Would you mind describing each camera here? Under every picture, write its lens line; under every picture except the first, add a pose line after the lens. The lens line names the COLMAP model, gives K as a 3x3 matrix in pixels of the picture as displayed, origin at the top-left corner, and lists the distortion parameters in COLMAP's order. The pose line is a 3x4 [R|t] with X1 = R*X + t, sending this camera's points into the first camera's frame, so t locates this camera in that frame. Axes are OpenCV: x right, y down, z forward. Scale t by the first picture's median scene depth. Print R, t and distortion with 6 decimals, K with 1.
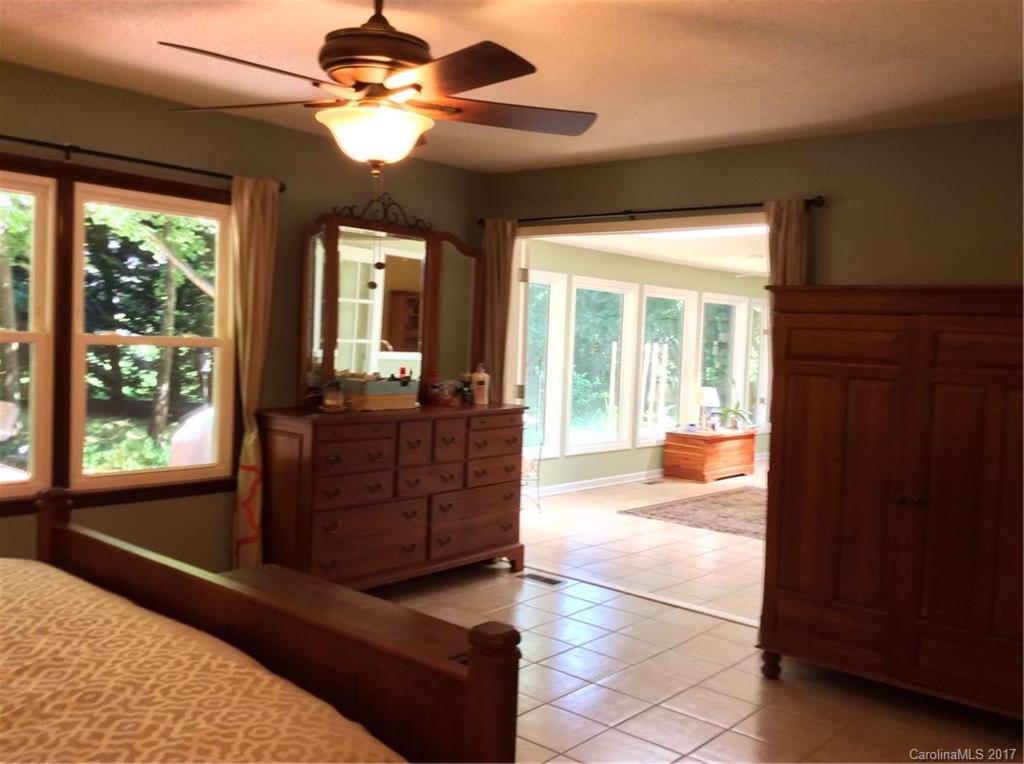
lens RADIAL K [[941.6, 0, 512.0], [0, 941.6, 382.0], [0, 0, 1]] dist [0.125510, -0.267539]
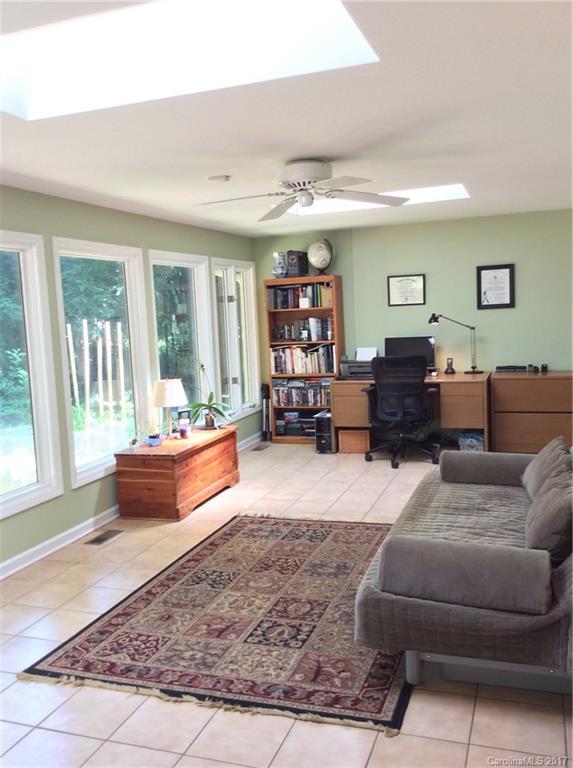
lens RADIAL K [[706.2, 0, 286.5], [0, 706.2, 384.0], [0, 0, 1]] dist [0.125510, -0.267539]
pose [[0.929706, -0.119507, 0.348374, 0.100999], [0.099460, 0.992215, 0.074942, -0.024631], [-0.354618, -0.035025, 0.934355, 0.462389]]
